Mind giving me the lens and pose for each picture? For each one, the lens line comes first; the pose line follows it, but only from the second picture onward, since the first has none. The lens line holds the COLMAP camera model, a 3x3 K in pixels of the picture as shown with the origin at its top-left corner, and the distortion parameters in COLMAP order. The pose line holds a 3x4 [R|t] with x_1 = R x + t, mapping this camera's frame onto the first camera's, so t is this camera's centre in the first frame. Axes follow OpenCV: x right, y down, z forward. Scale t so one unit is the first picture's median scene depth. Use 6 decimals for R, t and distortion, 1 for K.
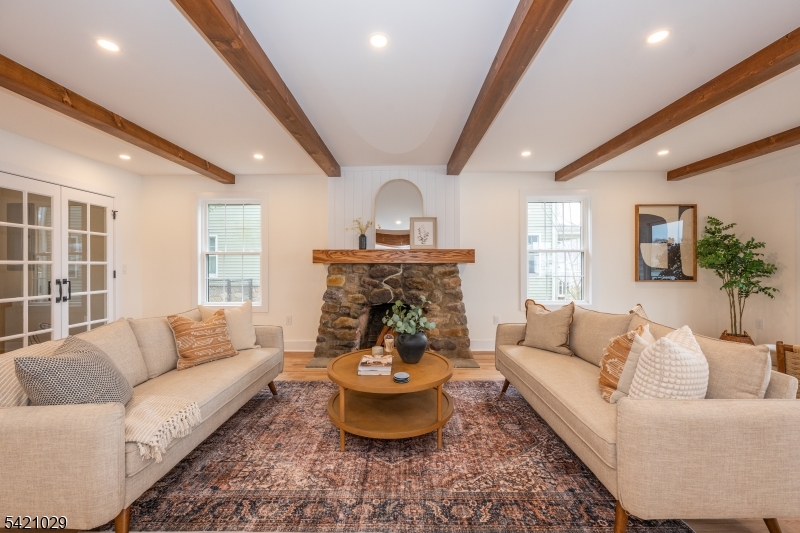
lens RADIAL K [[316.5, 0, 399.0], [0, 316.5, 264.4], [0, 0, 1]] dist [-0.001755, -0.000140]
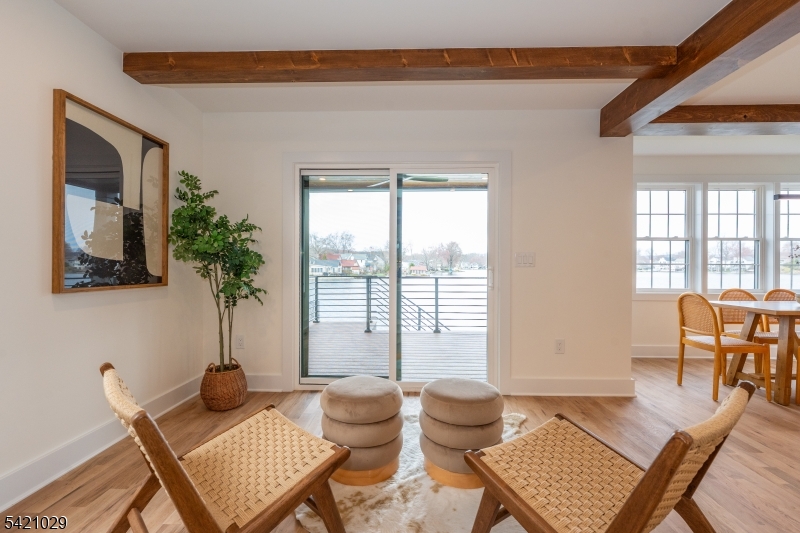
lens RADIAL K [[360.7, 0, 397.9], [0, 360.7, 266.8], [0, 0, 1]] dist [0.003262, -0.000475]
pose [[0.032521, -0.001264, 0.999470, 0.334096], [-0.004834, 0.999987, 0.001422, 0.019105], [-0.999459, -0.004877, 0.032515, 0.584581]]
